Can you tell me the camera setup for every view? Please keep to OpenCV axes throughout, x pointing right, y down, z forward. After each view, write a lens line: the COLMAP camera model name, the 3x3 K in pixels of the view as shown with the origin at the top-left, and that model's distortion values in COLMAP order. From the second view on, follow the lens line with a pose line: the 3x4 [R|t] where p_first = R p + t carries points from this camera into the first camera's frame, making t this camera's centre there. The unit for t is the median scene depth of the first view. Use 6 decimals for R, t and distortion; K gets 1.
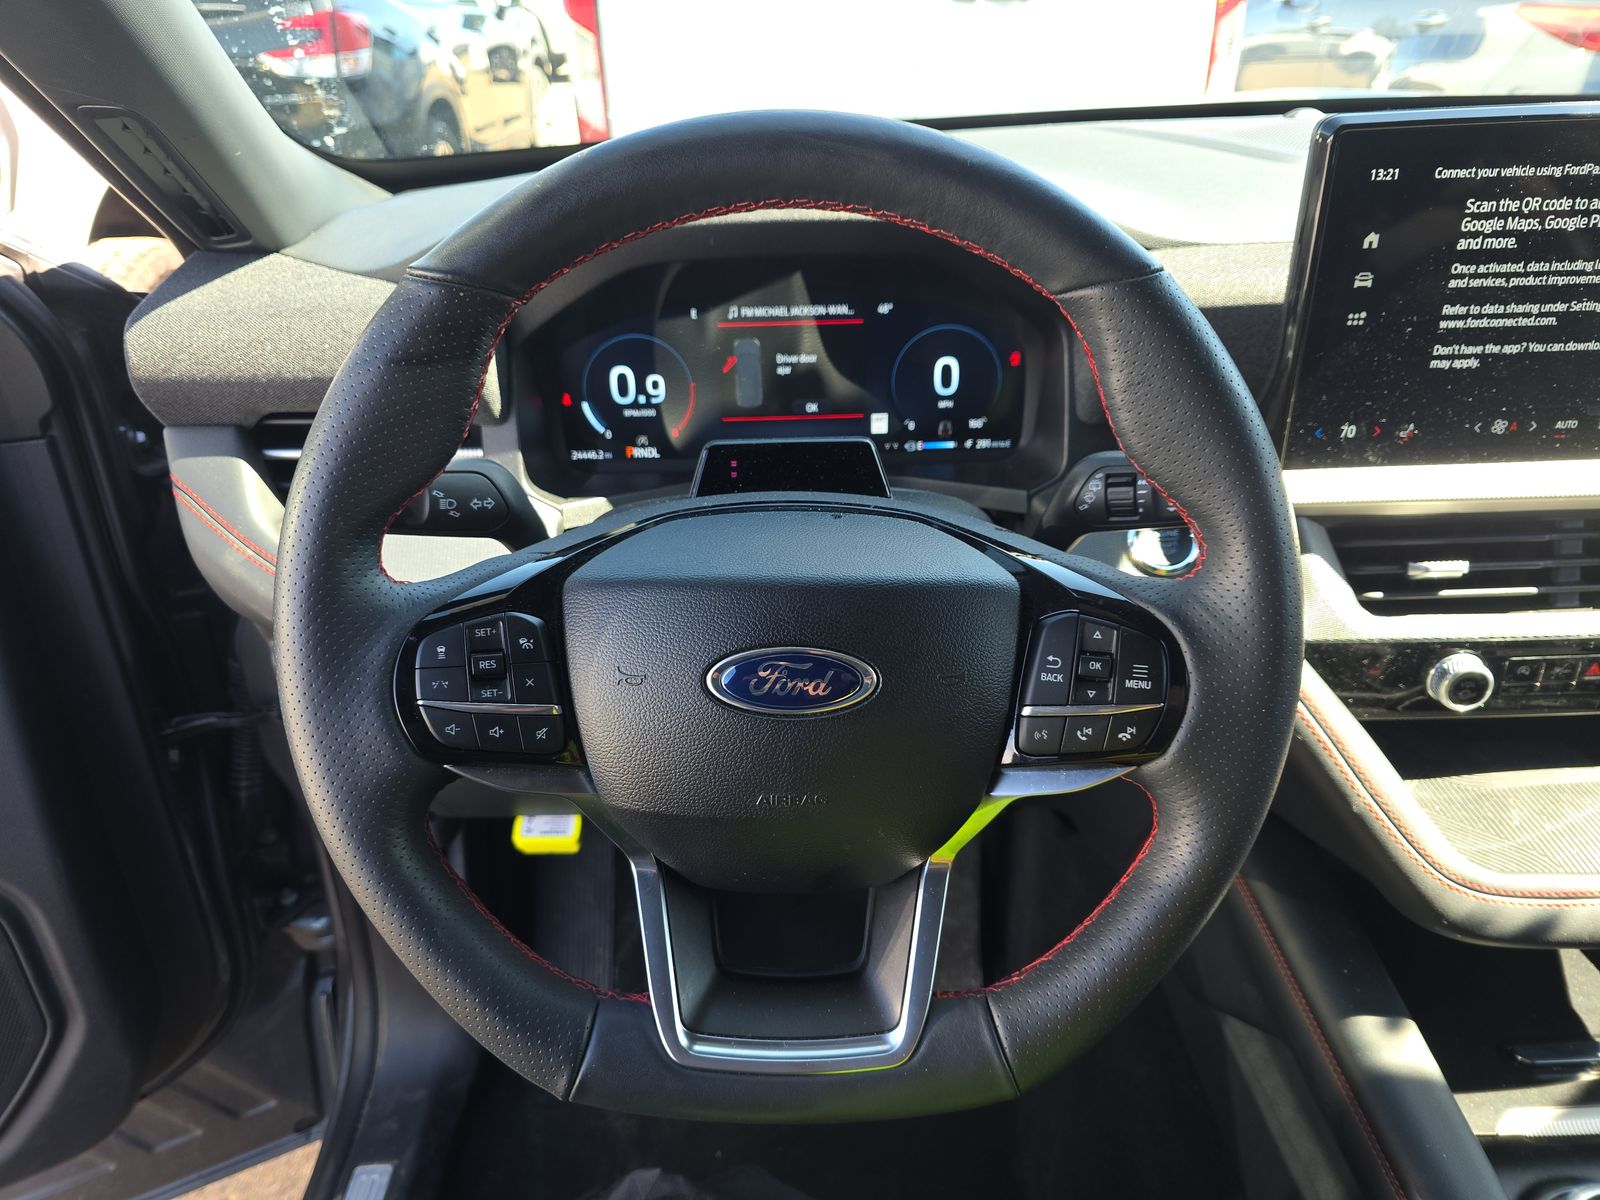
lens RADIAL K [[1080.1, 0, 805.9], [0, 1080.1, 602.2], [0, 0, 1]] dist [0.021636, -0.026158]
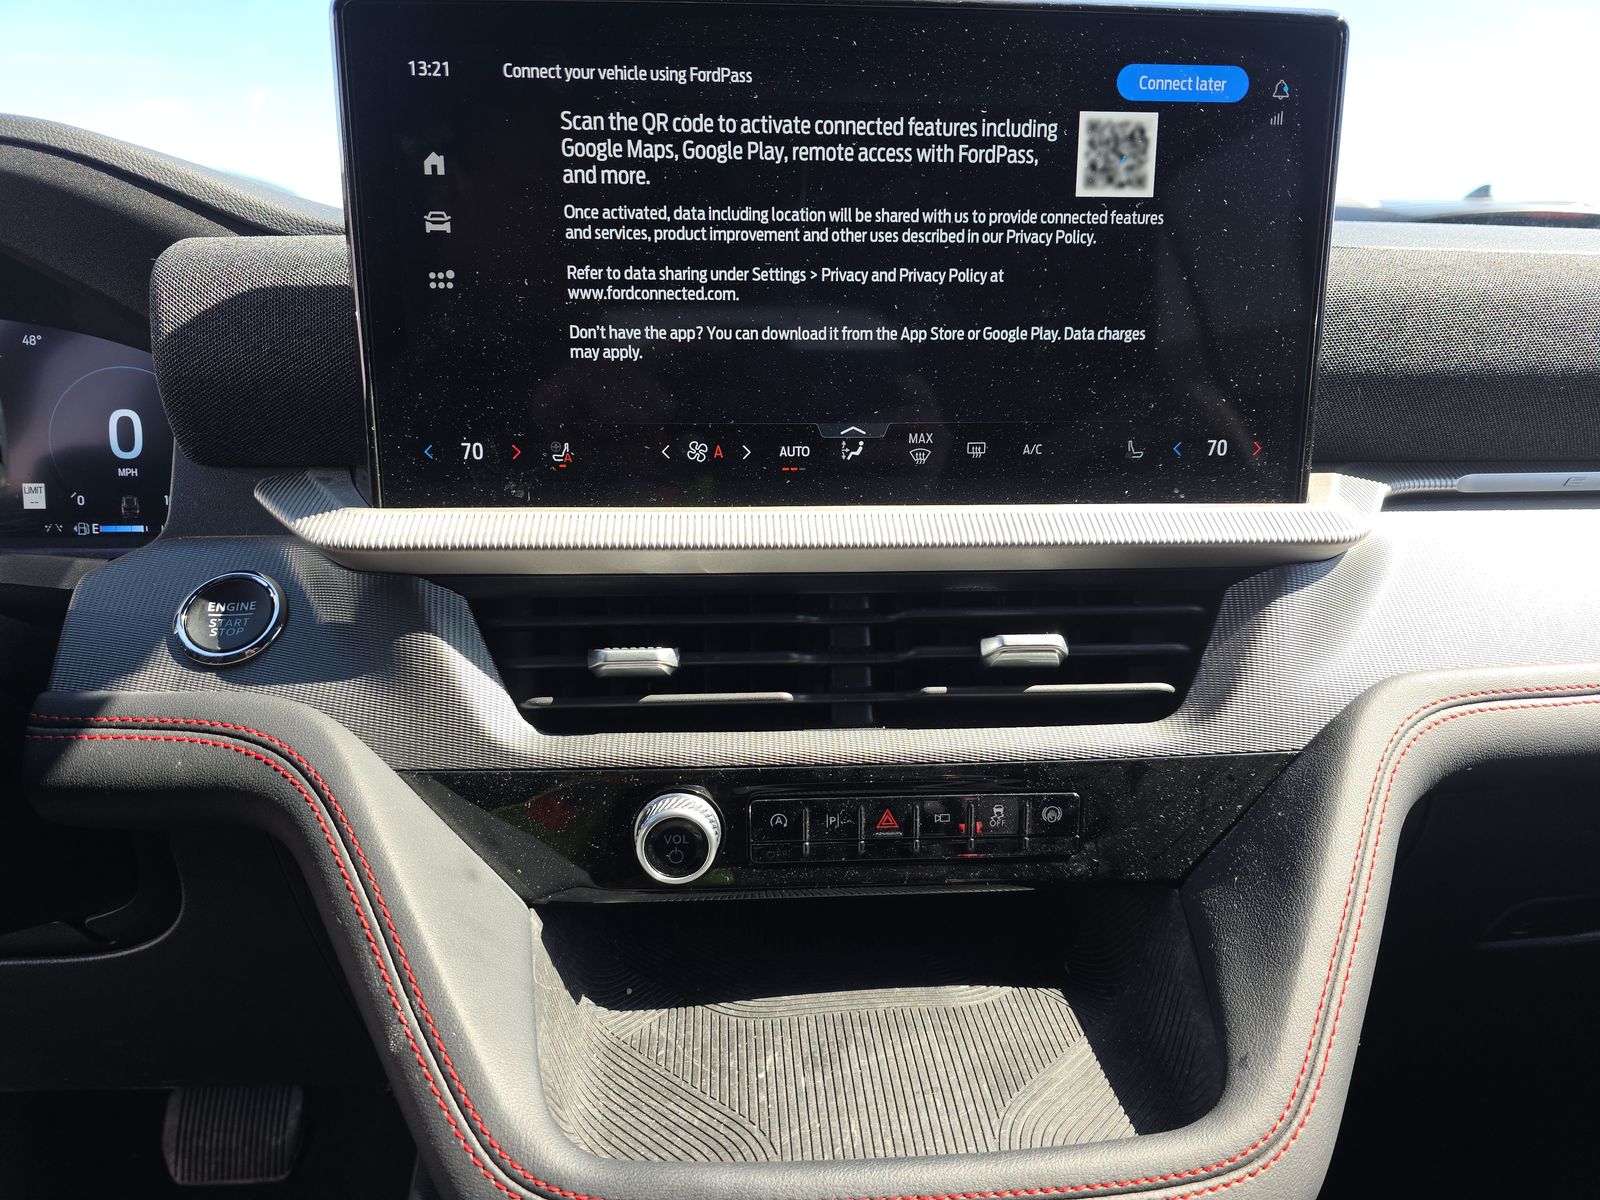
lens RADIAL K [[1080.1, 0, 790.9], [0, 1080.1, 610.4], [0, 0, 1]] dist [0.021636, -0.026158]
pose [[0.998464, 0.018677, 0.052167, 0.698627], [-0.005159, 0.968723, -0.248092, 0.112354], [-0.055170, 0.247442, 0.967331, 0.374144]]
